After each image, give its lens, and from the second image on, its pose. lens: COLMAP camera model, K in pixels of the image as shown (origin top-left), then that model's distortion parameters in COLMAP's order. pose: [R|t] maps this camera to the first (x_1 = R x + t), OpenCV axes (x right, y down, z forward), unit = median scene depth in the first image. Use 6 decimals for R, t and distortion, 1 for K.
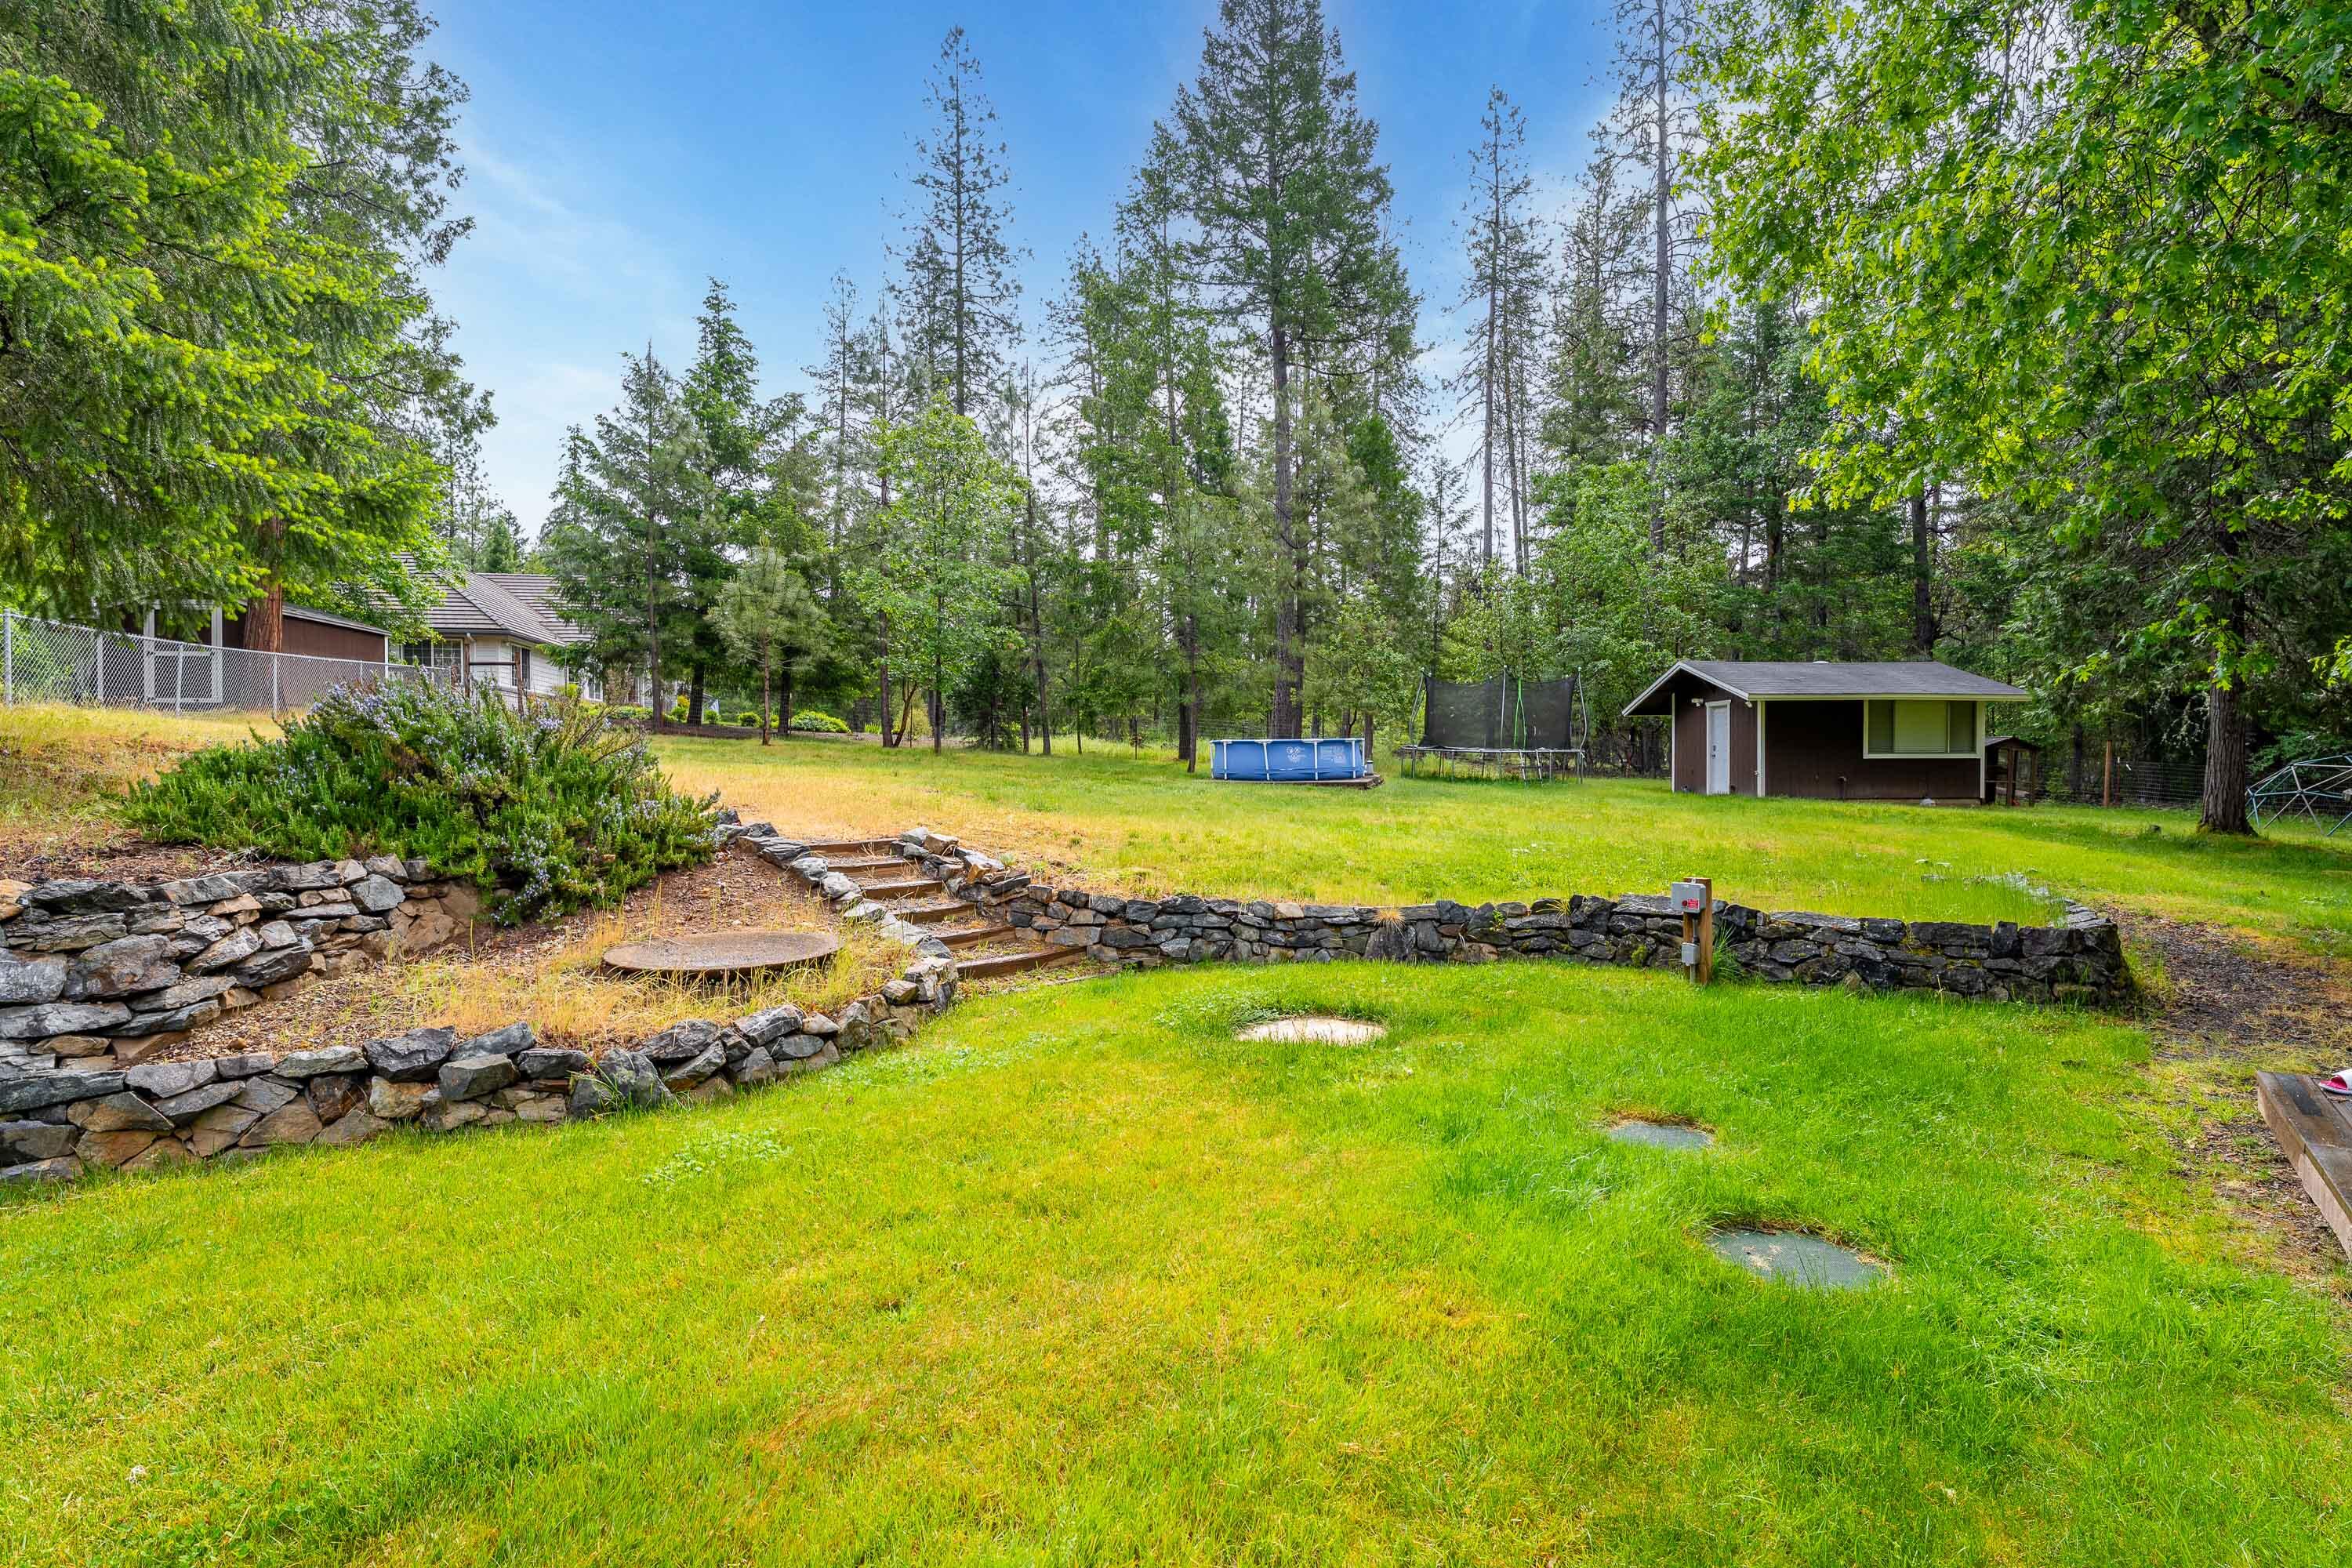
lens RADIAL K [[1125.0, 0, 1170.5], [0, 1125.0, 783.1], [0, 0, 1]] dist [0.004732, 0.000497]
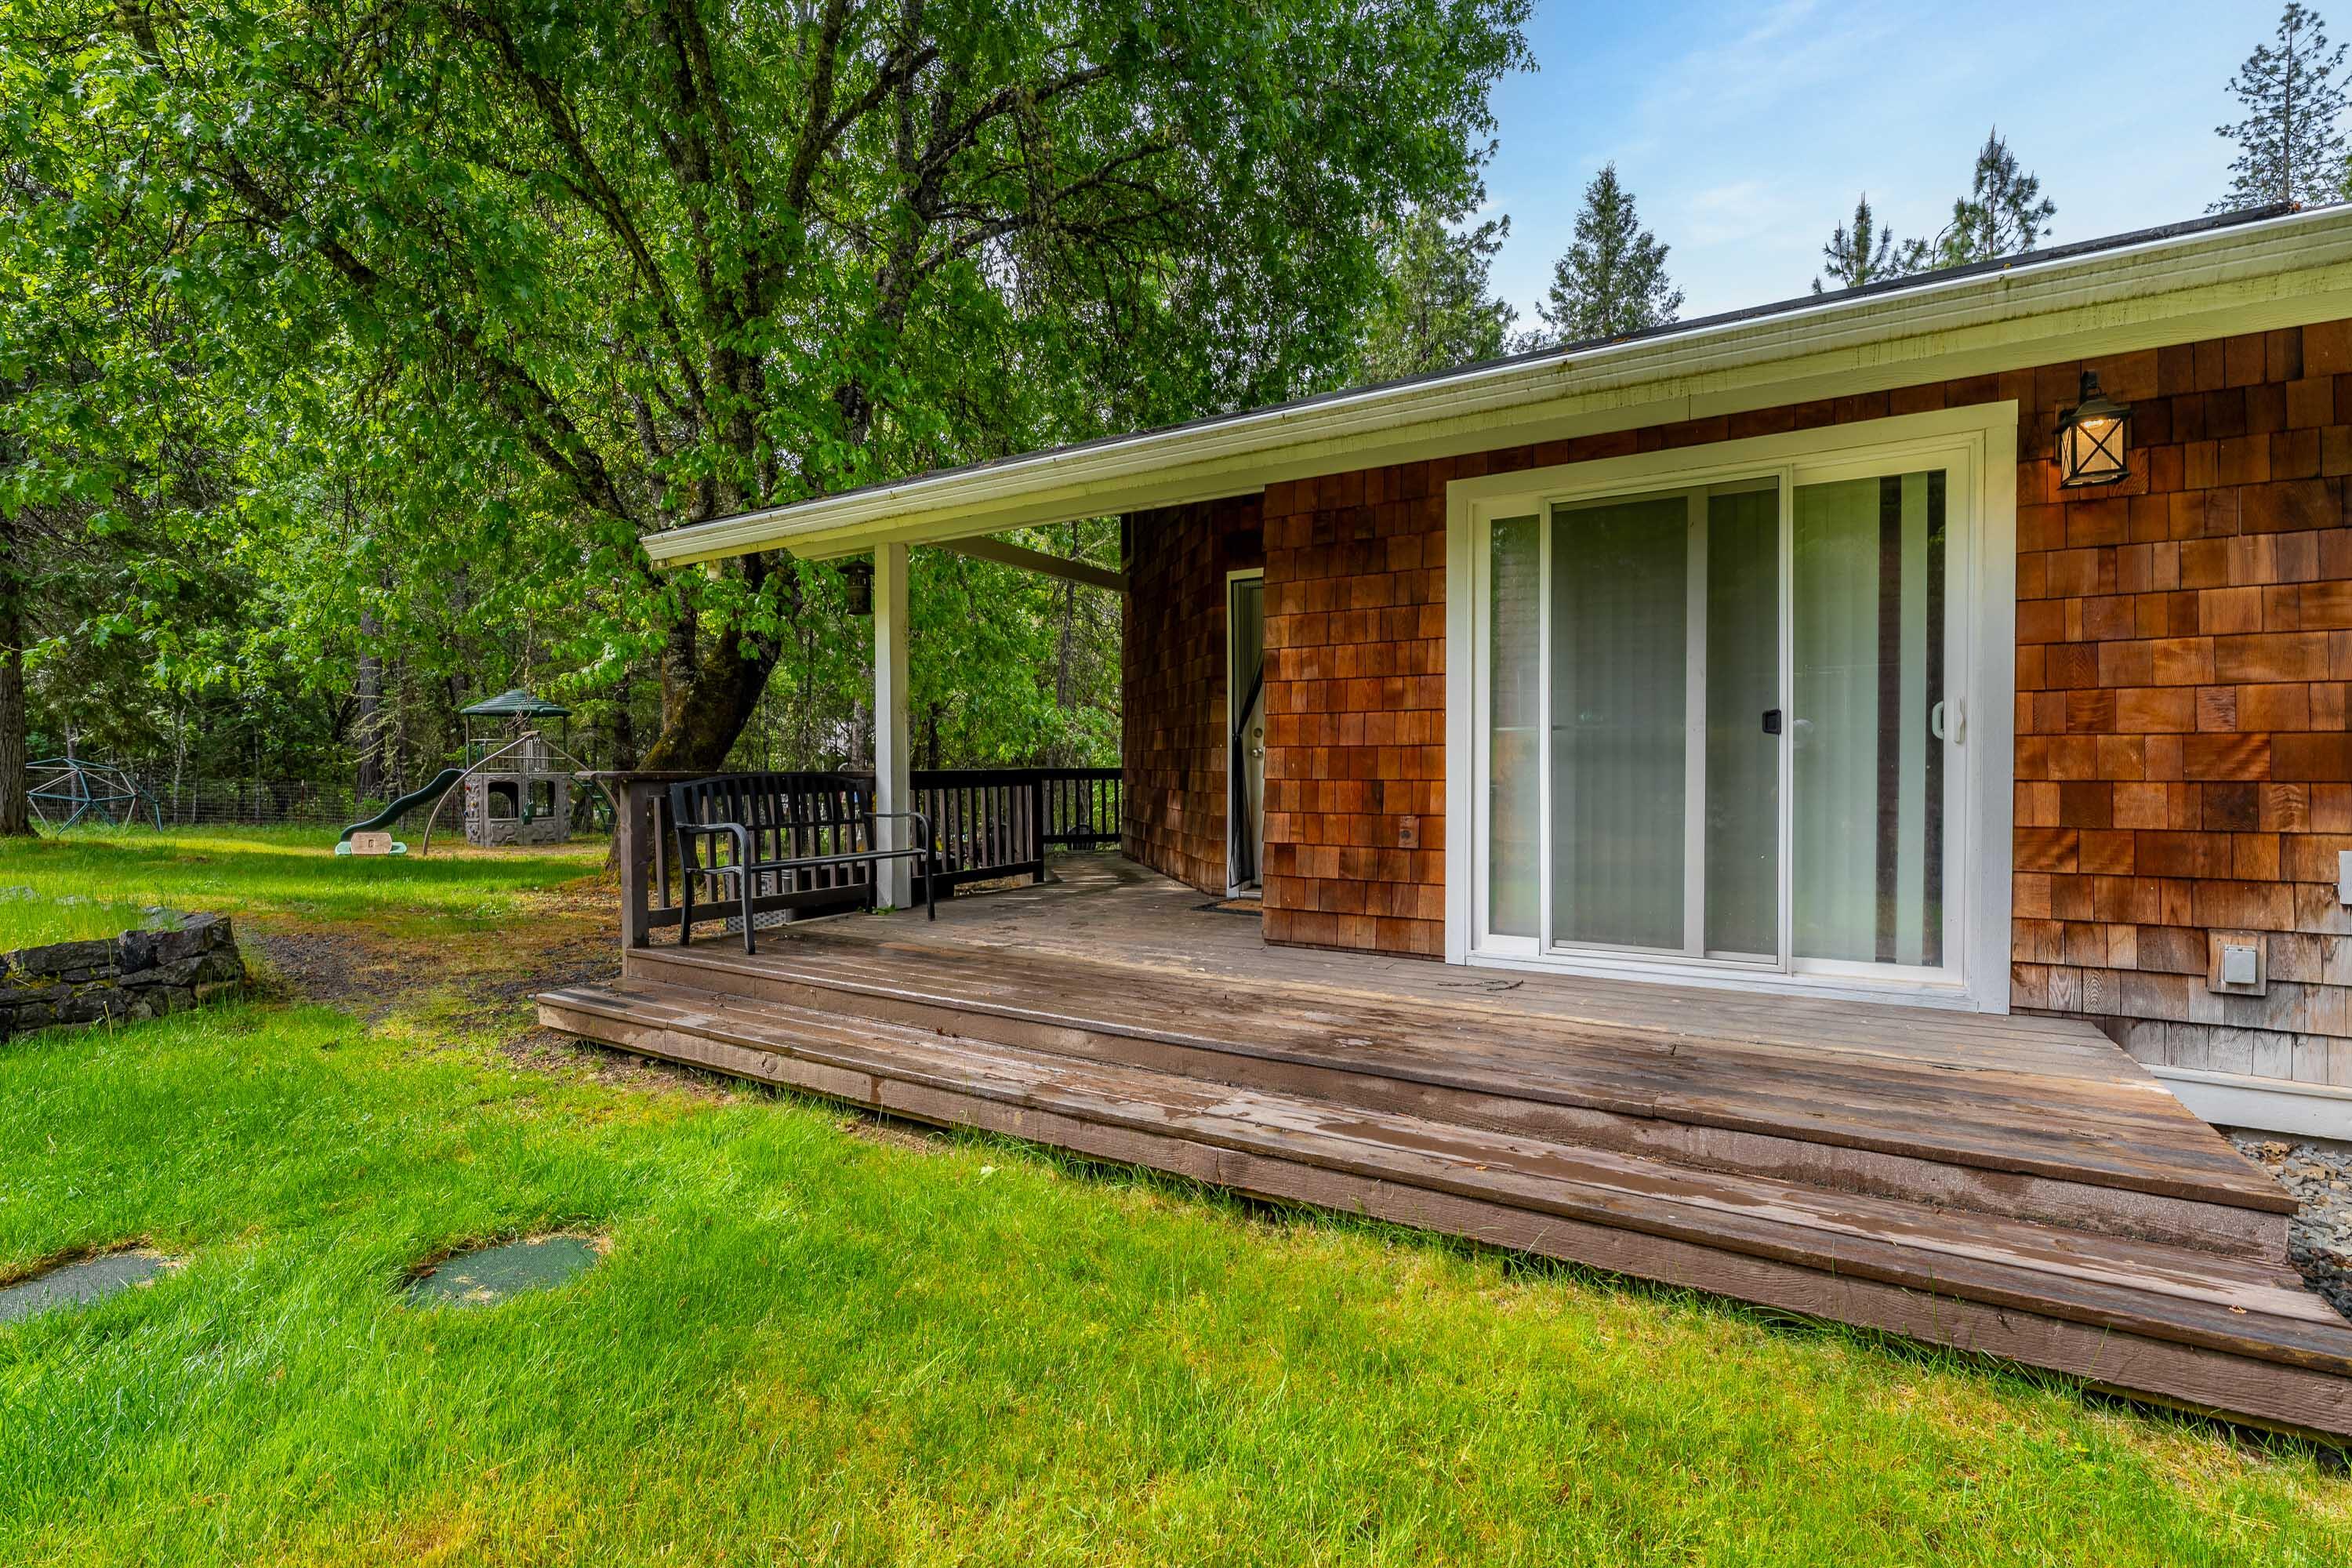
lens RADIAL K [[1035.2, 0, 1169.2], [0, 1035.2, 789.5], [0, 0, 1]] dist [-0.002924, 0.000285]
pose [[-0.127605, -0.017136, 0.991677, -0.062122], [0.016846, 0.999669, 0.019442, 0.002711], [-0.991682, 0.019187, -0.127274, 0.096723]]
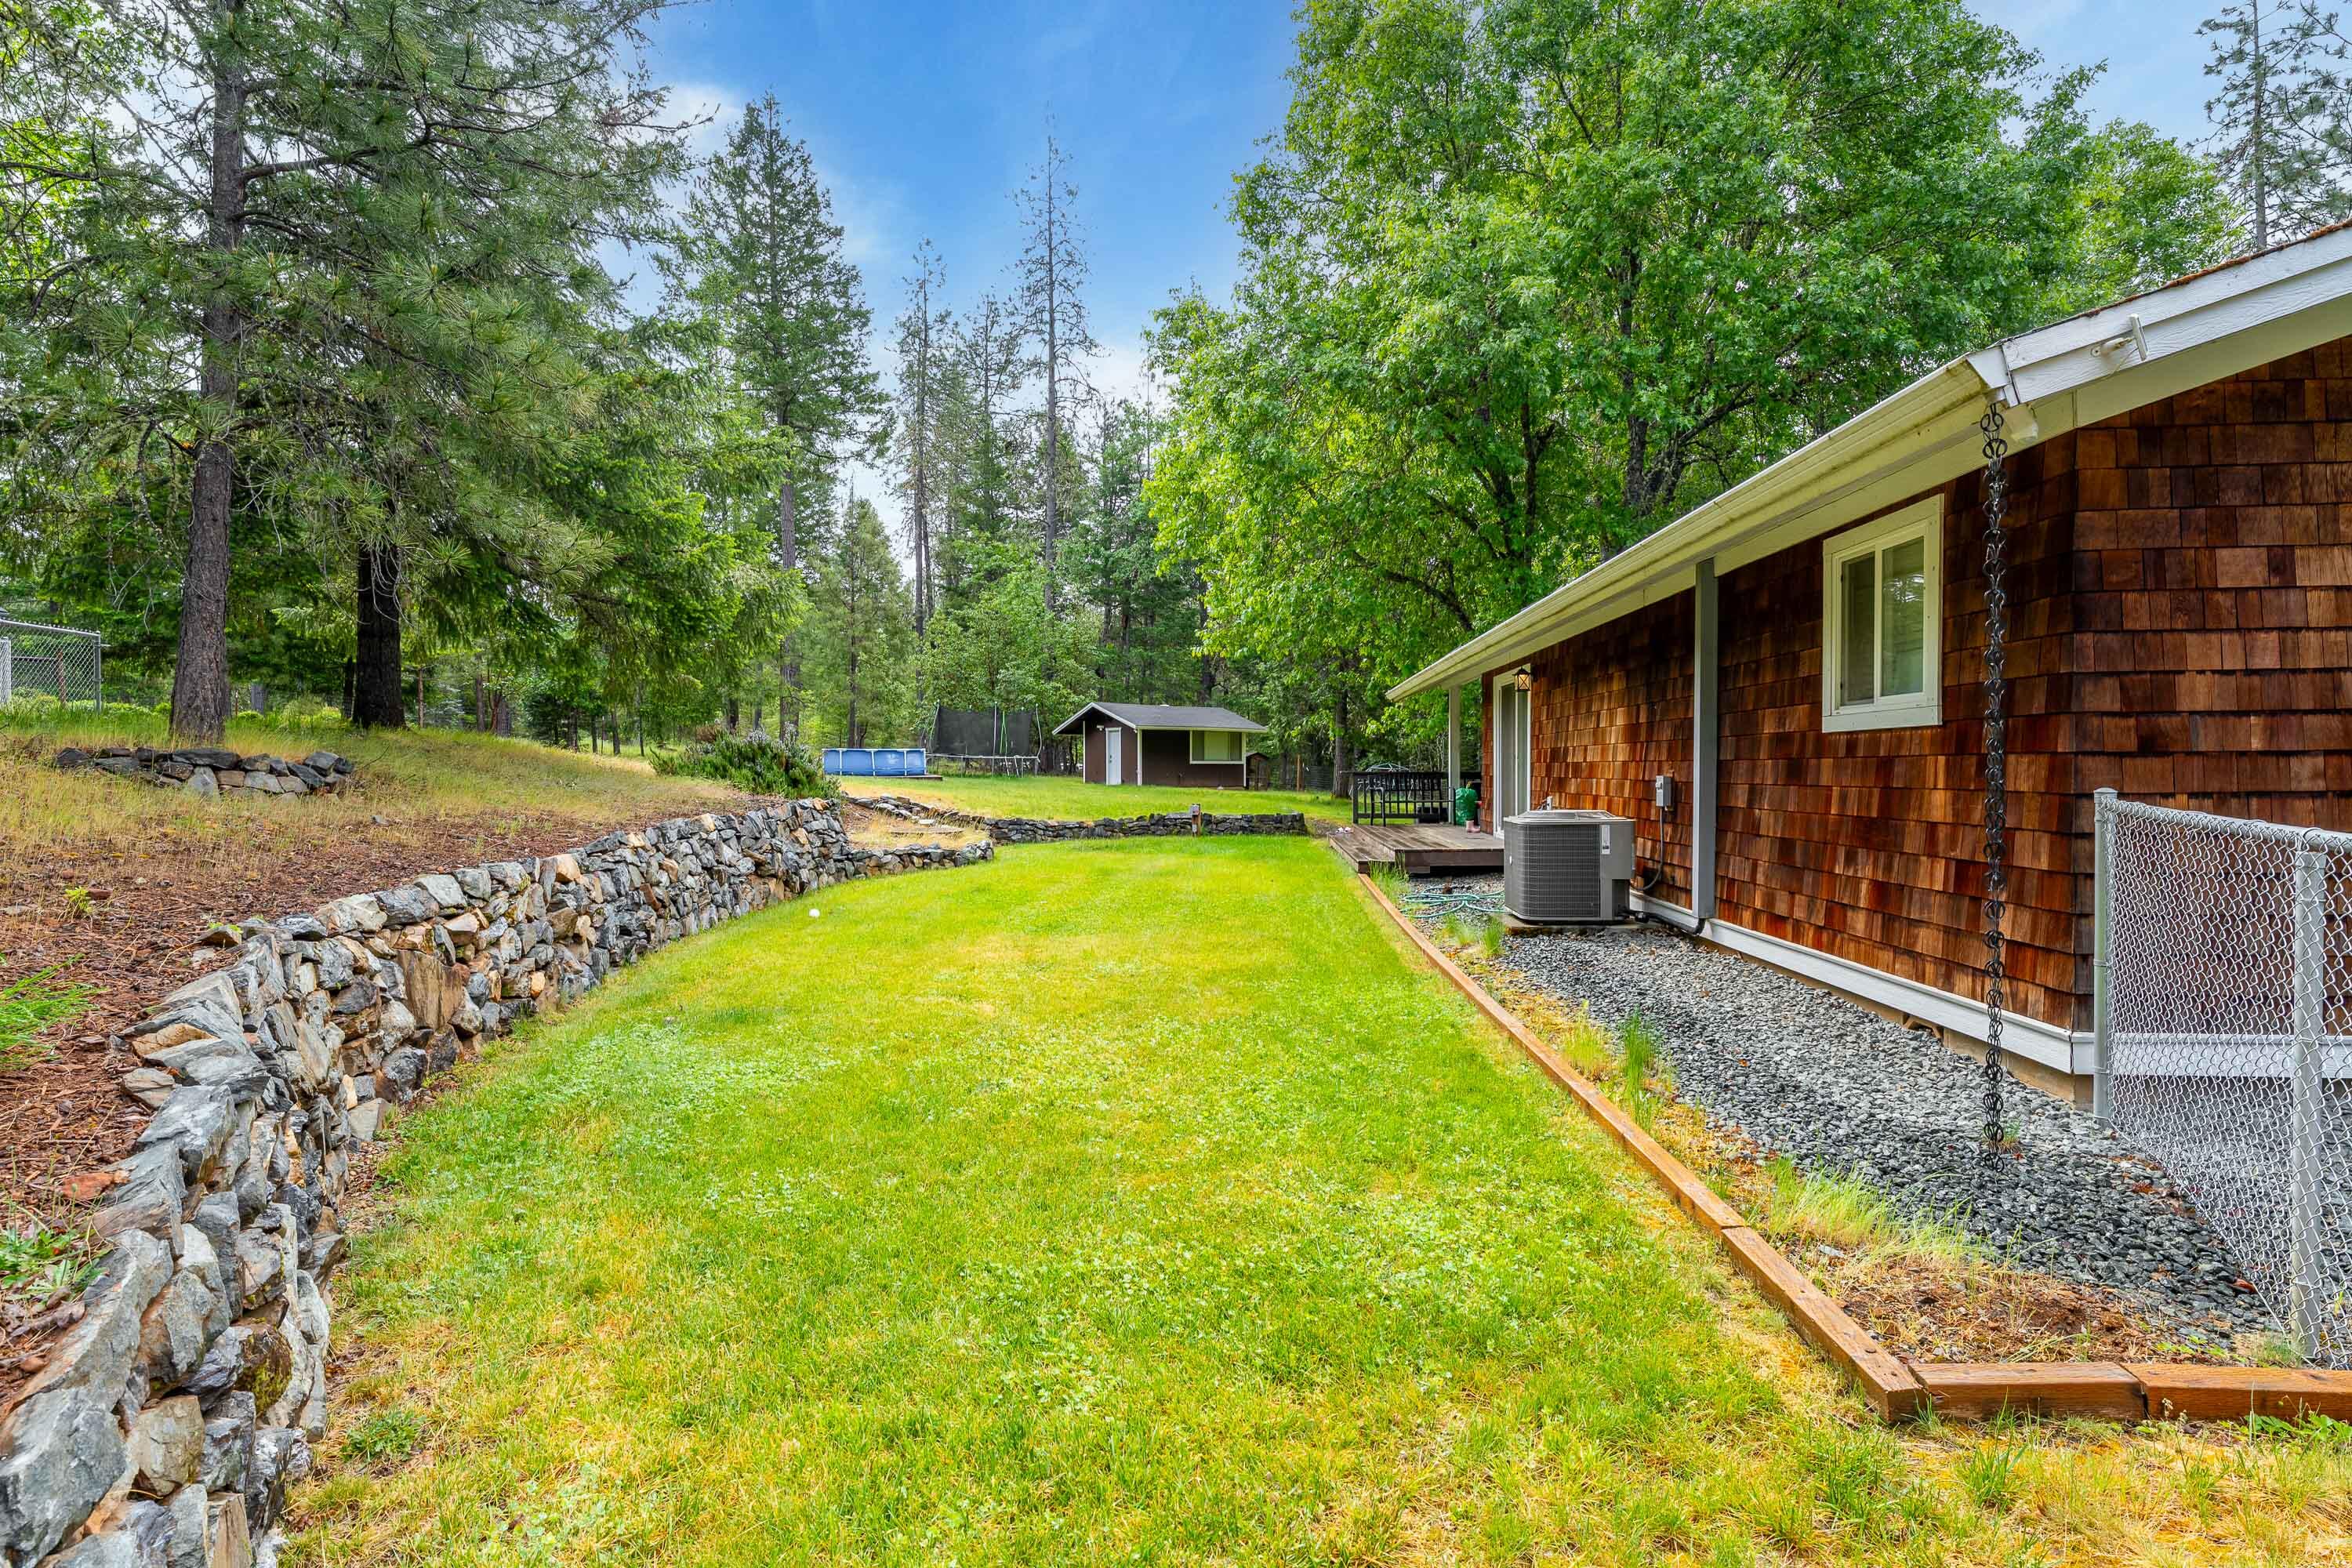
lens RADIAL K [[1125.0, 0, 1185.7], [0, 1125.0, 781.9], [0, 0, 1]] dist [0.004732, 0.000497]
pose [[0.828449, -0.002475, 0.560060, -0.476089], [0.004355, 0.999988, -0.002023, 0.012419], [-0.560048, 0.004115, 0.828450, -0.567071]]
